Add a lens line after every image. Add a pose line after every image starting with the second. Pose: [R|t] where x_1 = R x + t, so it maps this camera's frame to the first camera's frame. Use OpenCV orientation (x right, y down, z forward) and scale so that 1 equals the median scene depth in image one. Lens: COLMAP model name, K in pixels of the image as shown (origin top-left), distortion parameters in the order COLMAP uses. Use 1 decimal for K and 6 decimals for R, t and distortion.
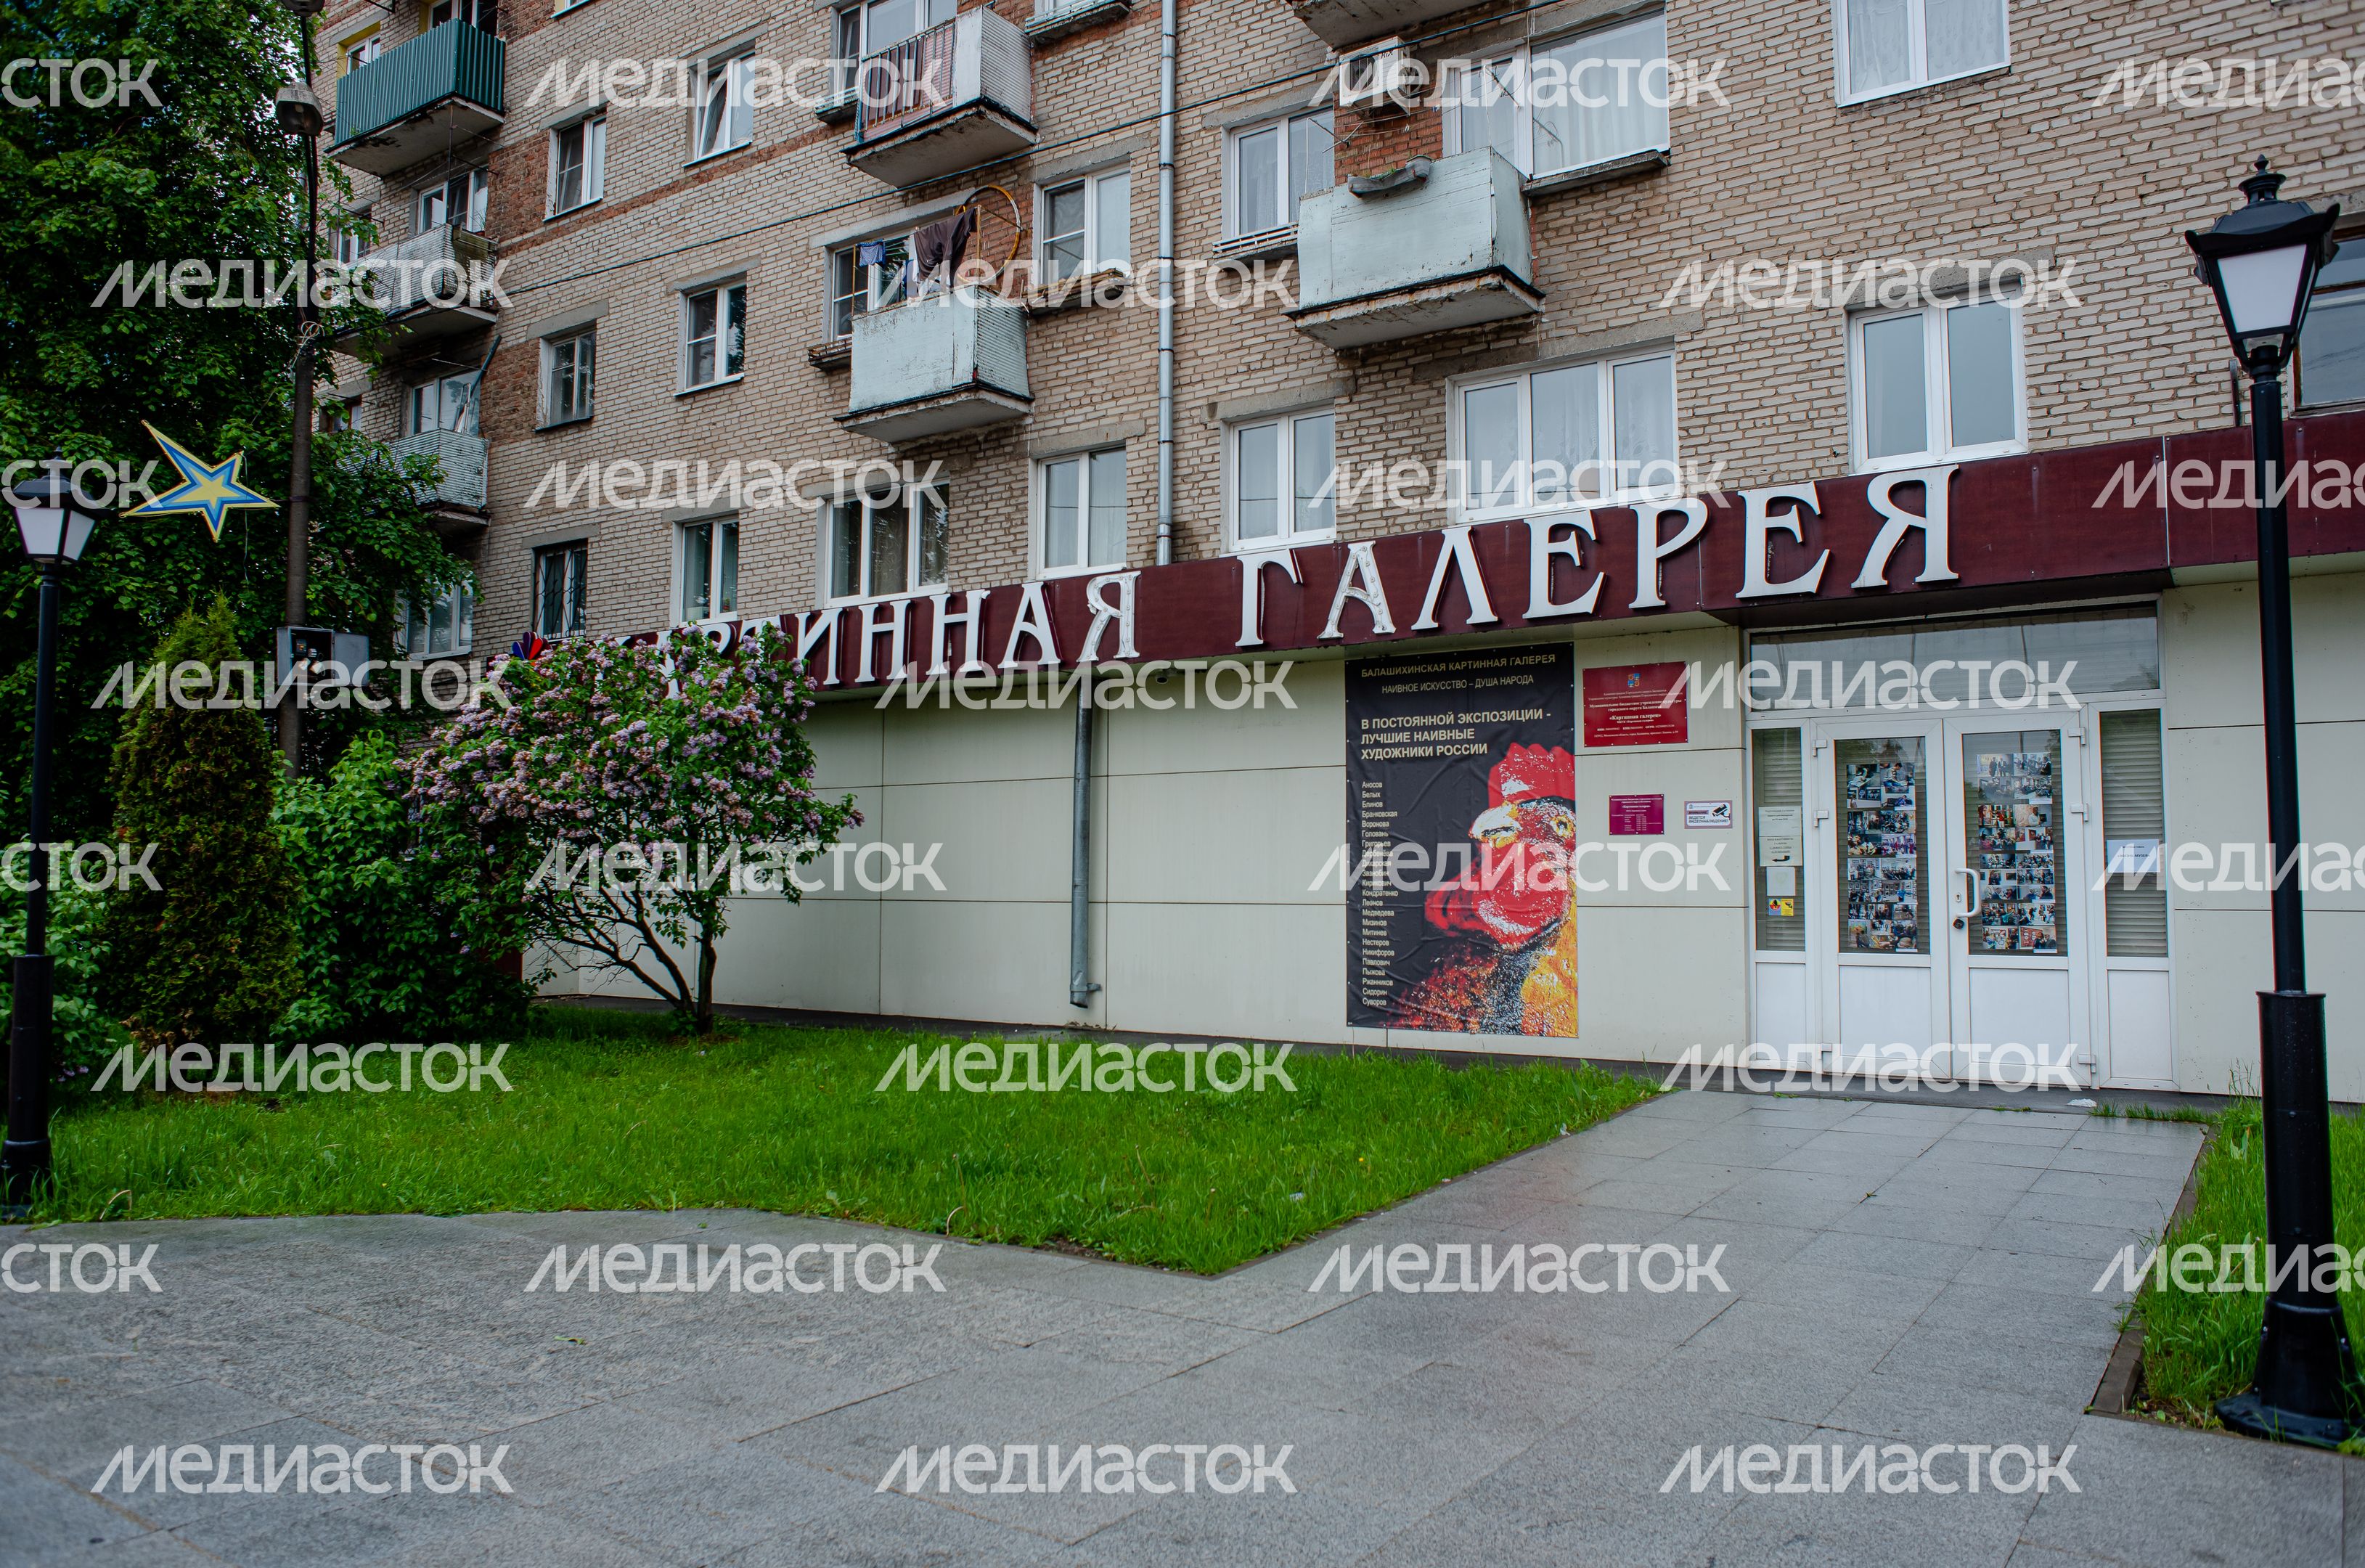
lens RADIAL K [[1617.9, 0, 1190.7], [0, 1617.9, 771.8], [0, 0, 1]] dist [-0.086443, 0.075711]
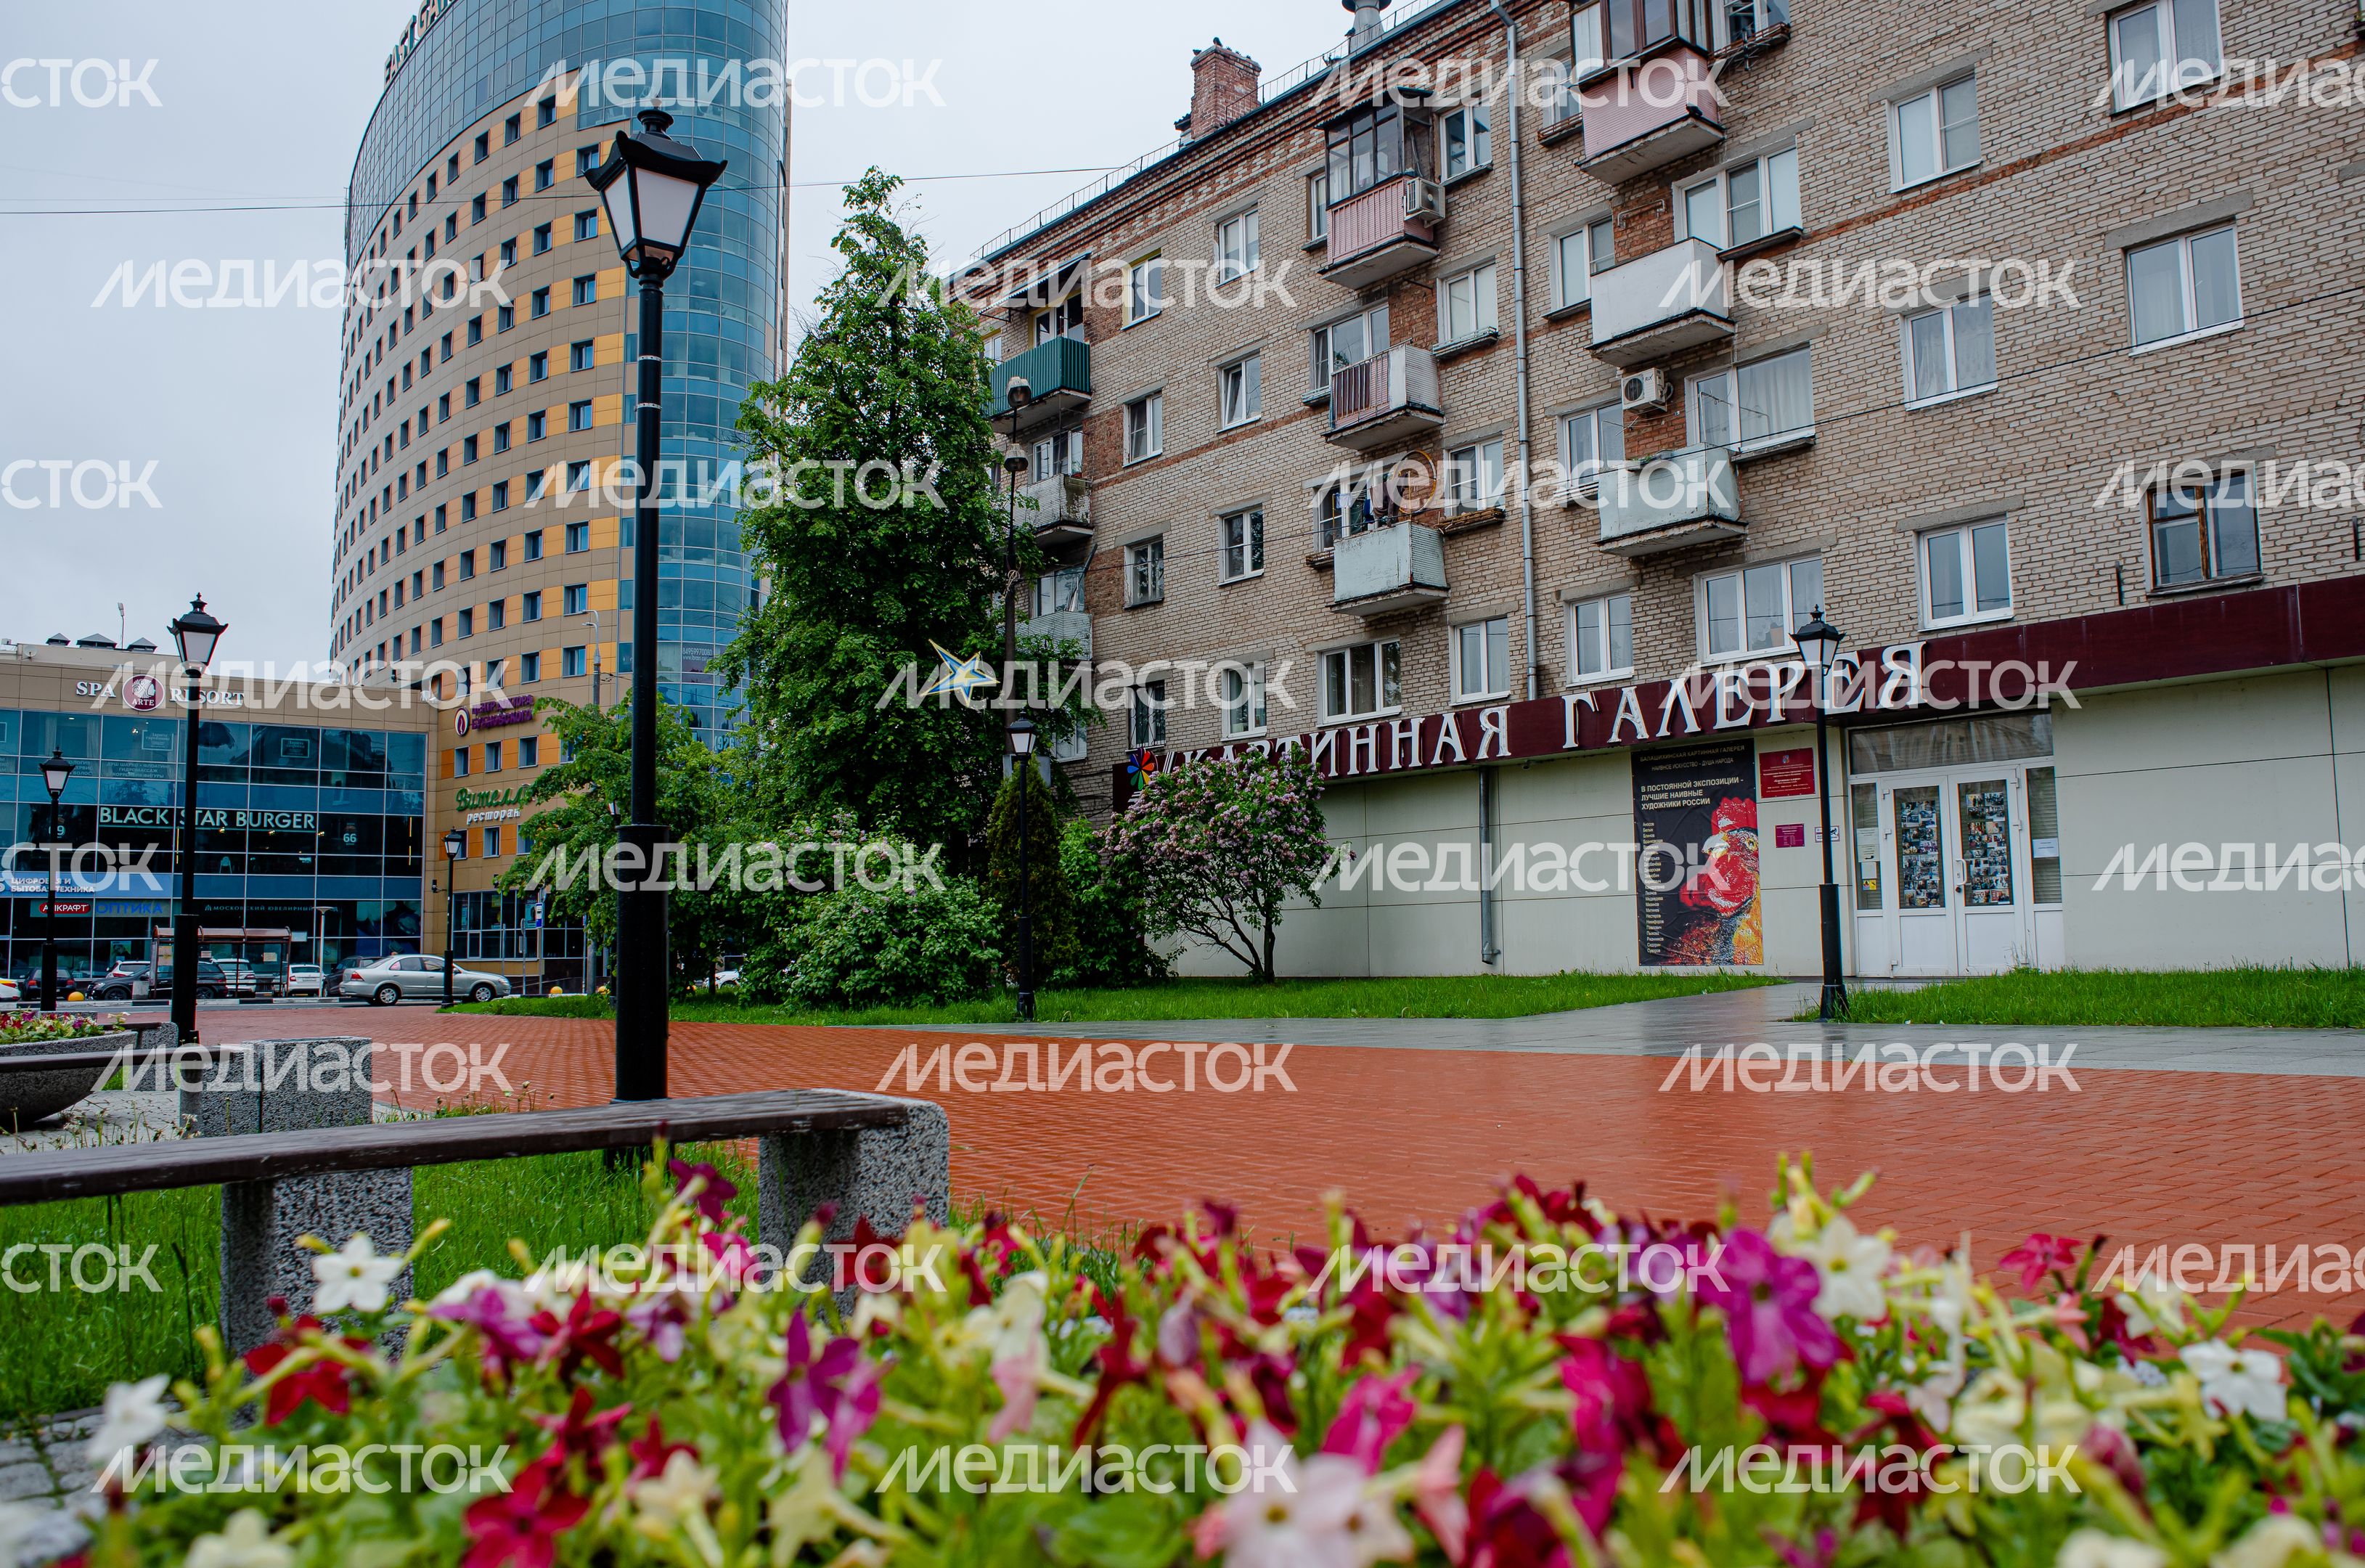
lens RADIAL K [[1801.2, 0, 1291.9], [0, 1801.2, 818.1], [0, 0, 1]] dist [-0.088284, 0.077626]
pose [[0.974241, -0.039738, -0.221980, 0.159368], [0.039534, 0.999204, -0.005366, -0.003063], [0.222016, -0.003548, 0.975037, -0.897131]]
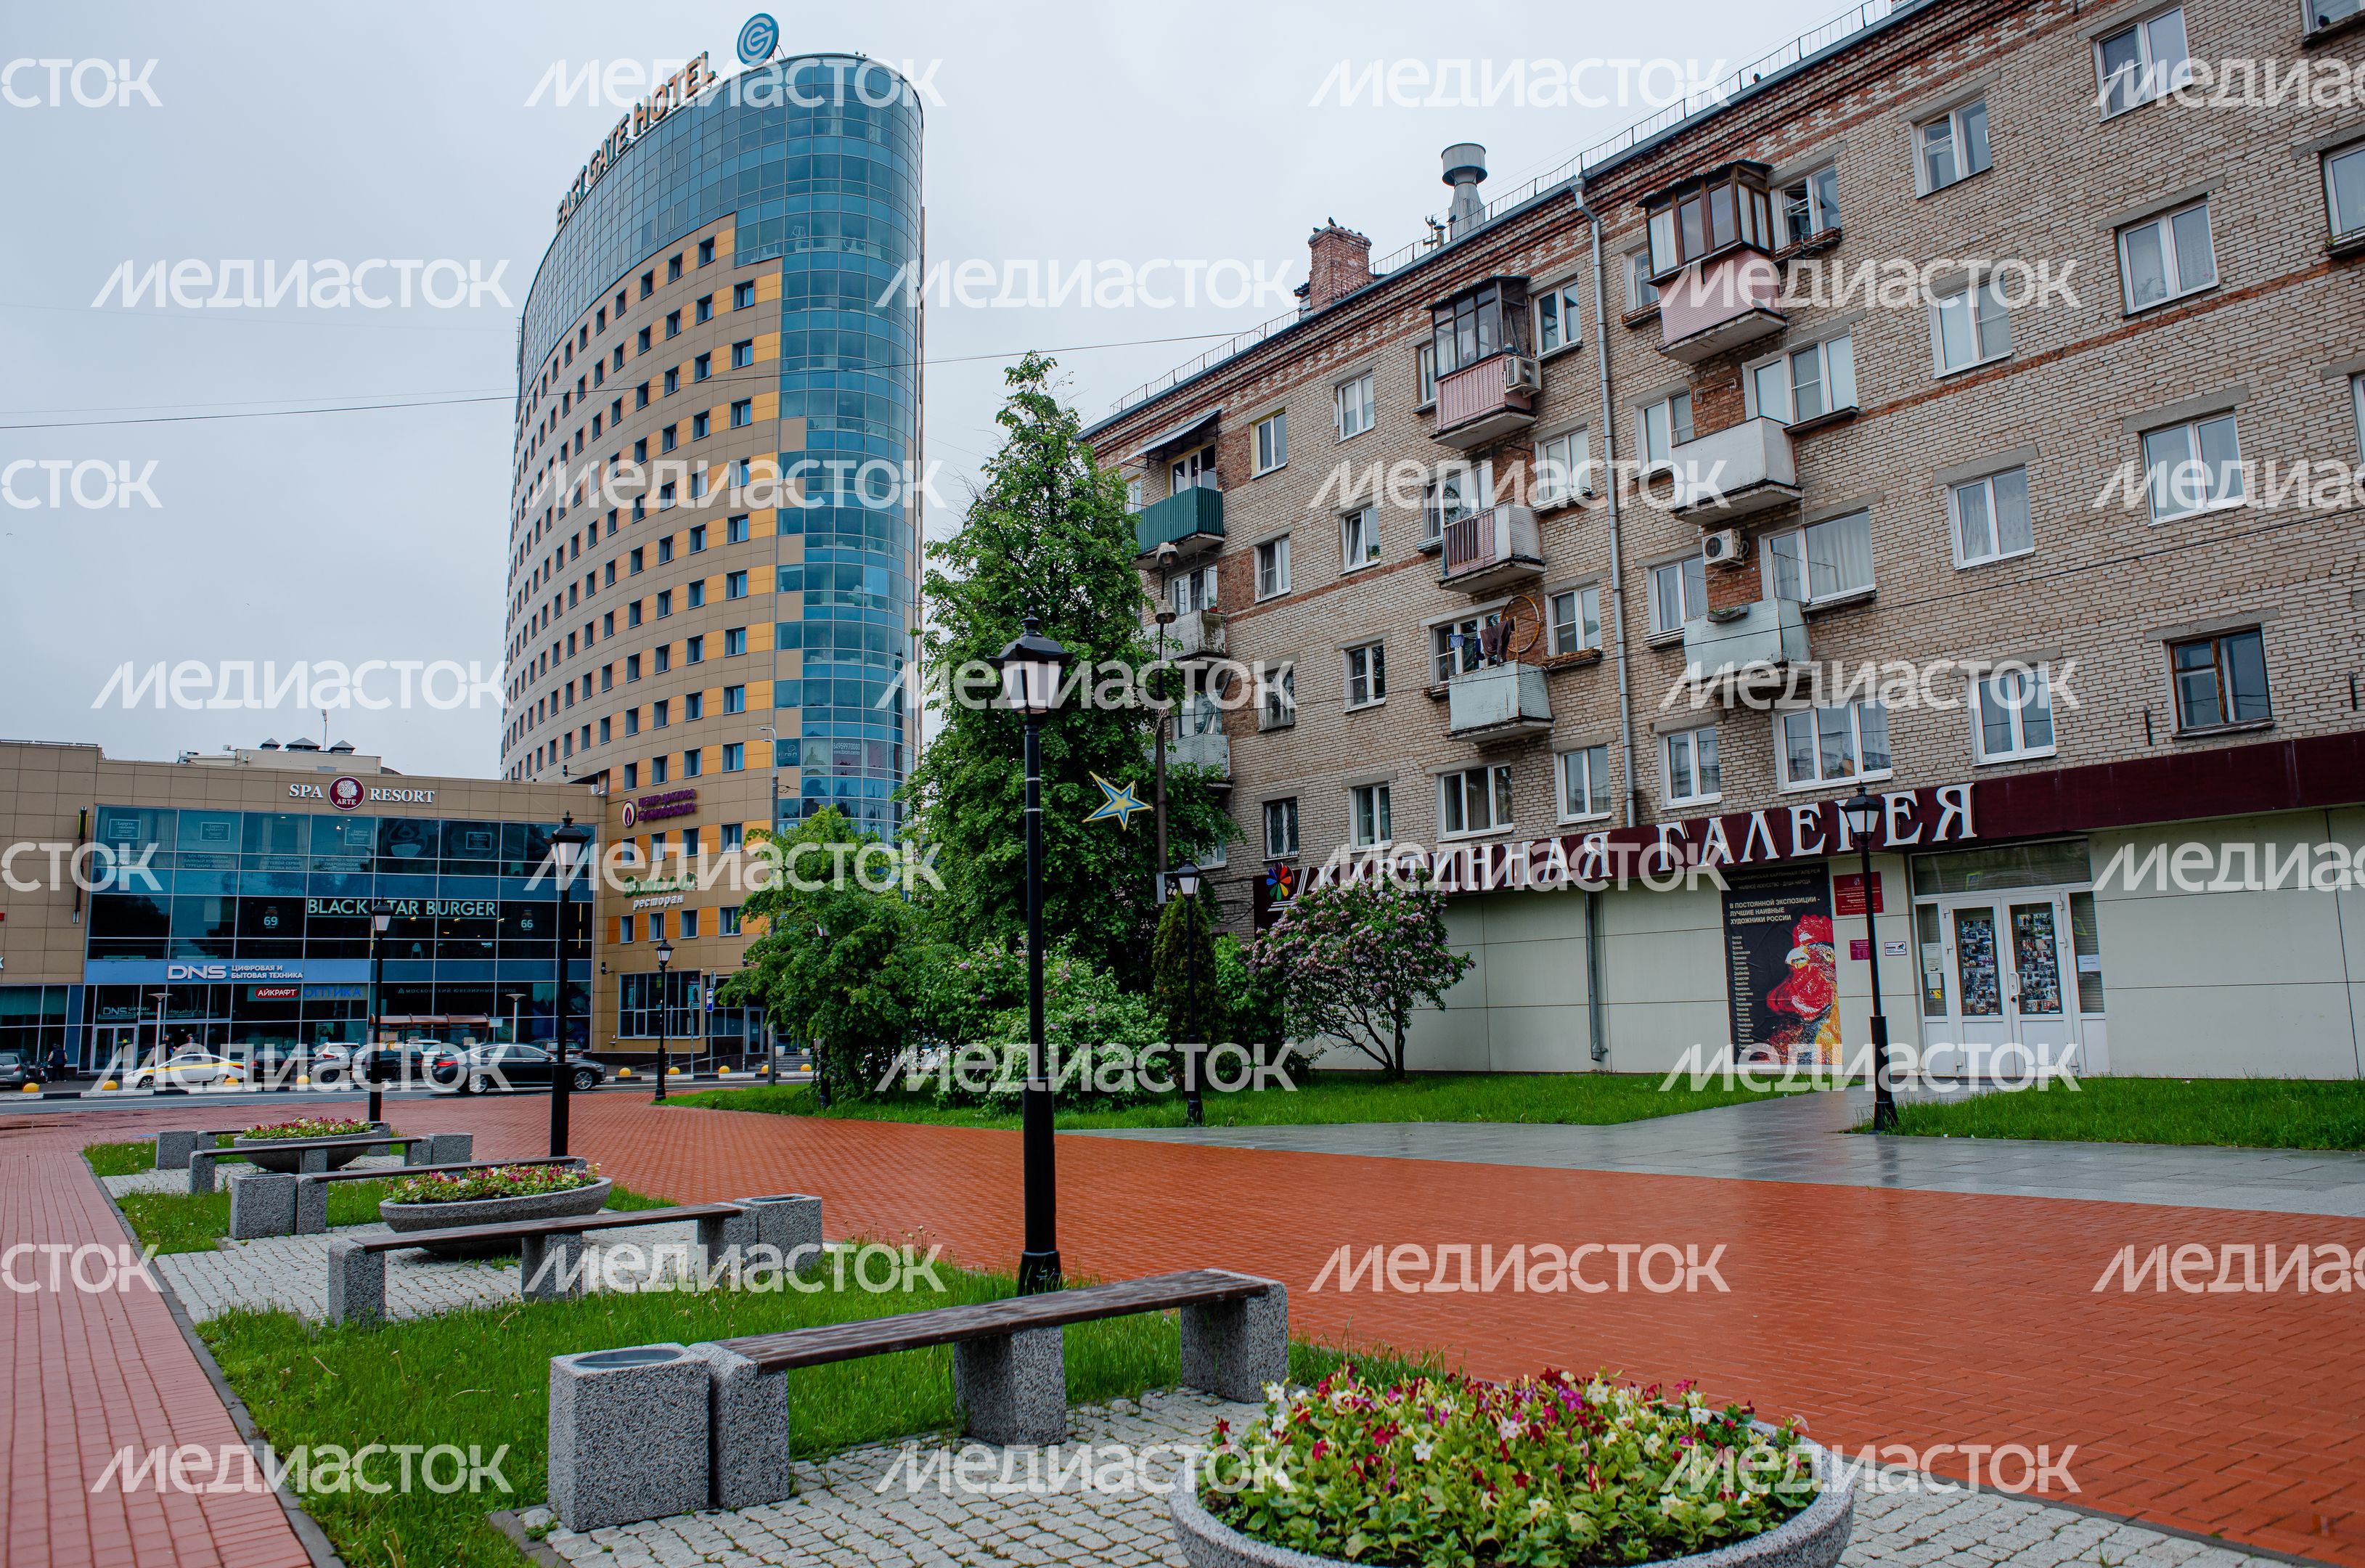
lens RADIAL K [[1836.1, 0, 1254.9], [0, 1836.1, 741.9], [0, 0, 1]] dist [-0.088004, 0.084504]
pose [[0.952623, -0.075220, -0.294705, 0.213063], [0.055769, 0.995707, -0.073870, -0.091158], [0.298996, 0.053935, 0.952729, -1.196307]]
